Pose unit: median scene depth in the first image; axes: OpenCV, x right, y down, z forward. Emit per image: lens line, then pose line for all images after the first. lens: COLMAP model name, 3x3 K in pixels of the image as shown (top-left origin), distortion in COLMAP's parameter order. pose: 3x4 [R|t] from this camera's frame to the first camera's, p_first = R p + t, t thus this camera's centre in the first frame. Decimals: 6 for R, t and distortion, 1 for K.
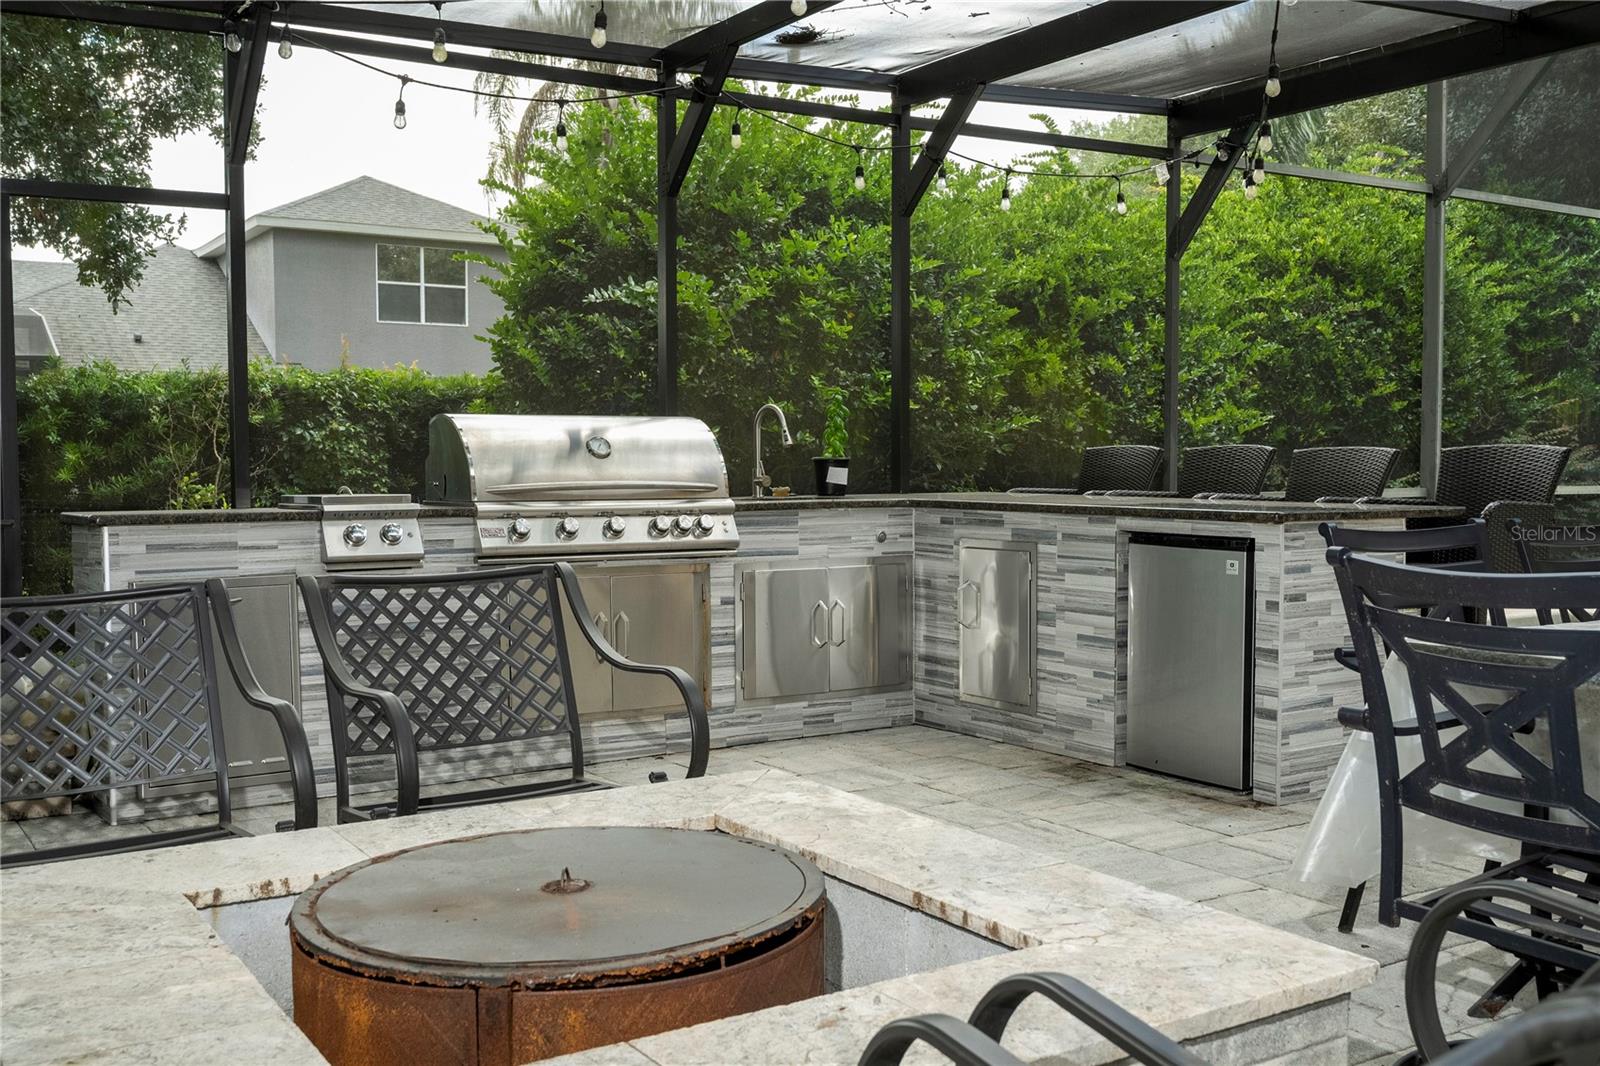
lens RADIAL K [[1562.7, 0, 800.5], [0, 1562.7, 536.7], [0, 0, 1]] dist [0.001721, 0.000000]
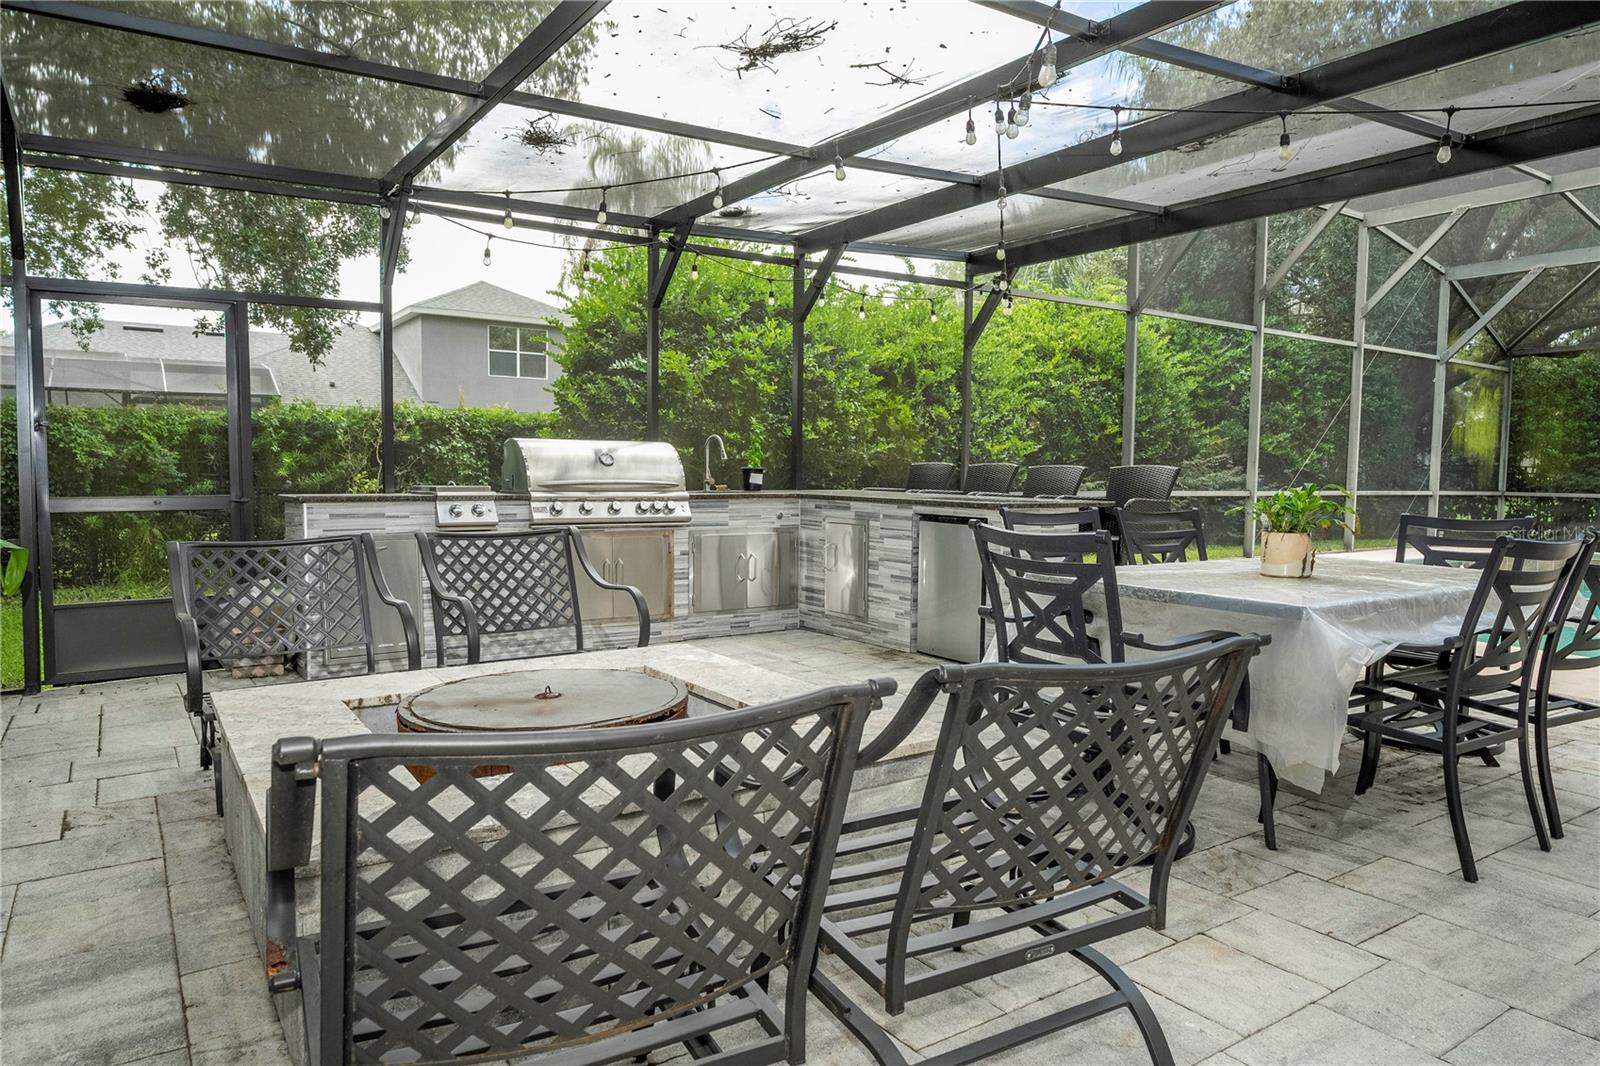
lens RADIAL K [[1013.5, 0, 802.2], [0, 1013.5, 532.1], [0, 0, 1]] dist [-0.004951, 0.000284]
pose [[0.999368, 0.011669, 0.033580, 0.031515], [-0.012114, 0.999841, 0.013076, 0.002454], [-0.033422, -0.013474, 0.999350, -0.062160]]
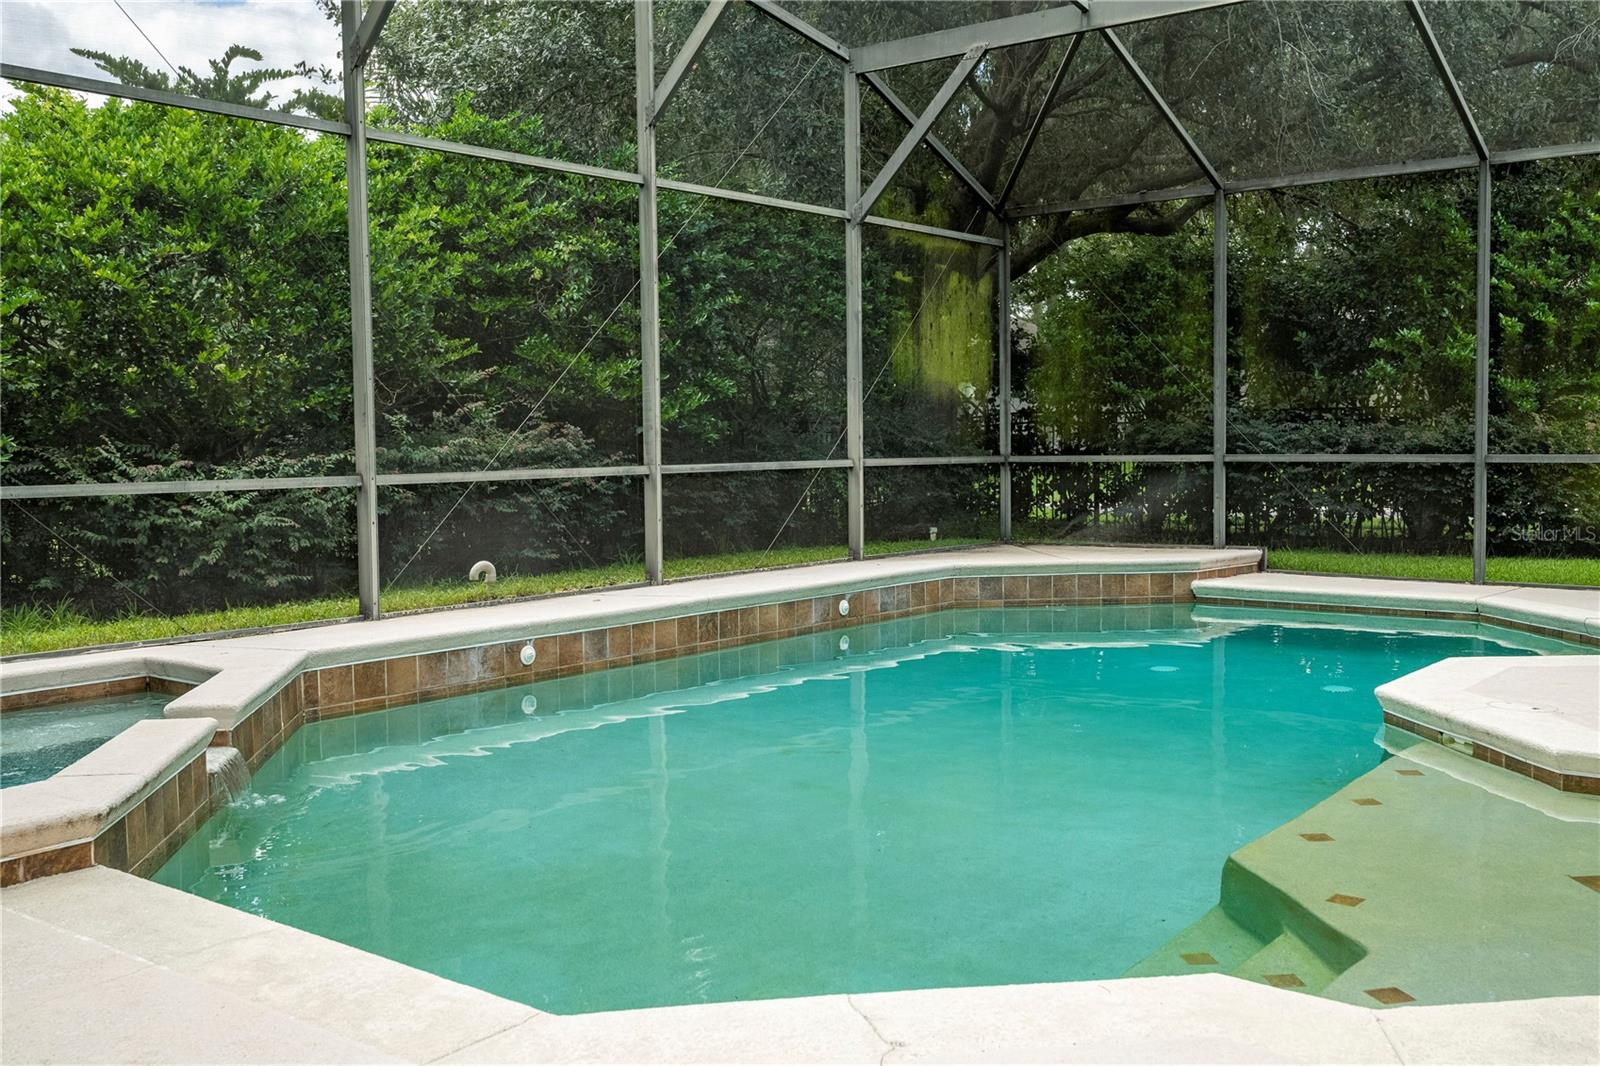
lens RADIAL K [[1562.7, 0, 797.2], [0, 1562.7, 530.3], [0, 0, 1]] dist [0.001721, 0.000000]
pose [[0.942451, -0.033554, 0.332656, 0.624049], [0.030193, 0.999427, 0.015270, -0.016098], [-0.332978, -0.004347, 0.942925, 0.269327]]
